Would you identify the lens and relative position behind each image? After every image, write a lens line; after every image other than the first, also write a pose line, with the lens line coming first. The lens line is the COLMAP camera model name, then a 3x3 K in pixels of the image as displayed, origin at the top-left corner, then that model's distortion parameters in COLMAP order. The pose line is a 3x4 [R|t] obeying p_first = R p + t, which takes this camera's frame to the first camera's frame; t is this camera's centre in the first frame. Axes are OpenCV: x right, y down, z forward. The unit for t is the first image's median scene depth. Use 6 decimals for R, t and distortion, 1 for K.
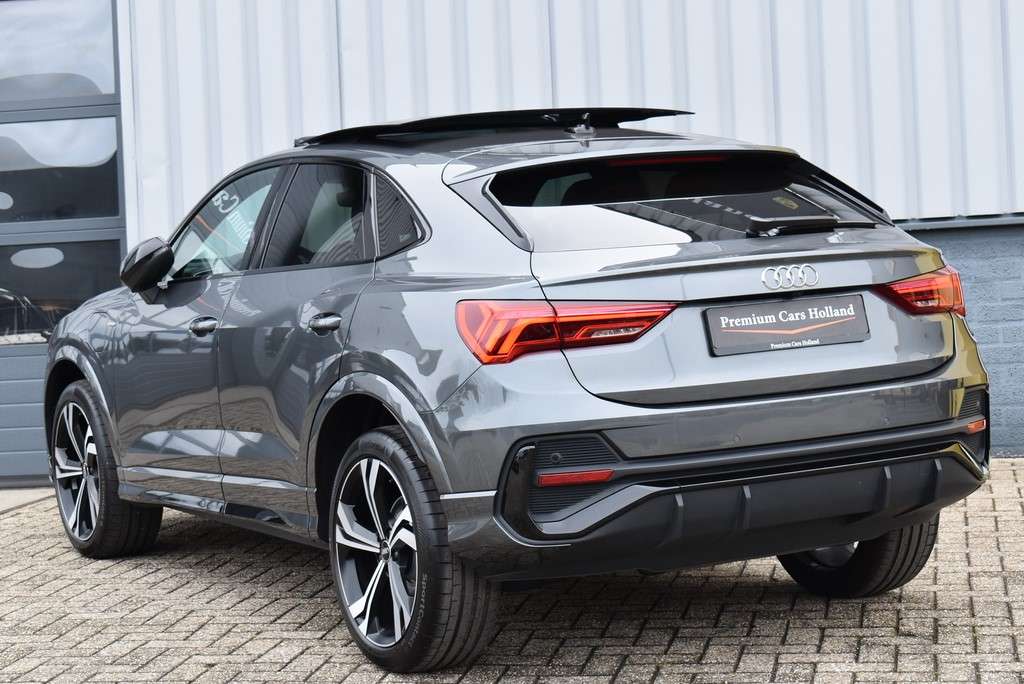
lens RADIAL K [[2182.4, 0, 512.0], [0, 2182.4, 342.0], [0, 0, 1]] dist [0.054060, -0.036242]
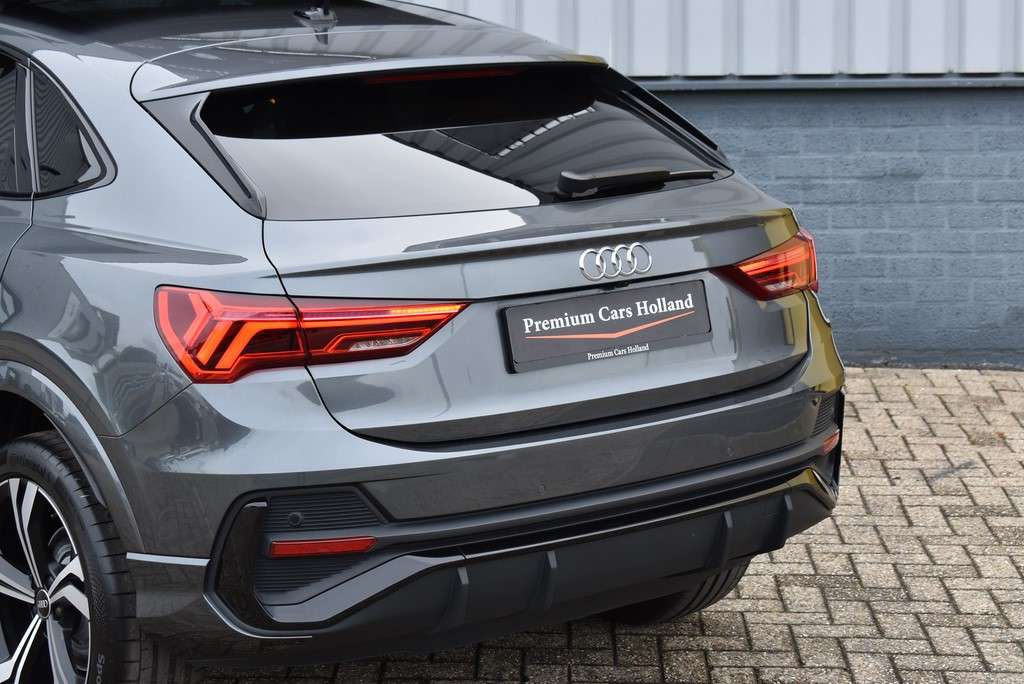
lens RADIAL K [[2297.1, 0, 512.0], [0, 2297.1, 342.0], [0, 0, 1]] dist [0.043468, 0.202519]
pose [[0.986243, 0.018524, 0.164258, -0.032598], [-0.037272, 0.993031, 0.111803, -0.085760], [-0.161042, -0.116387, 0.980061, 0.239726]]
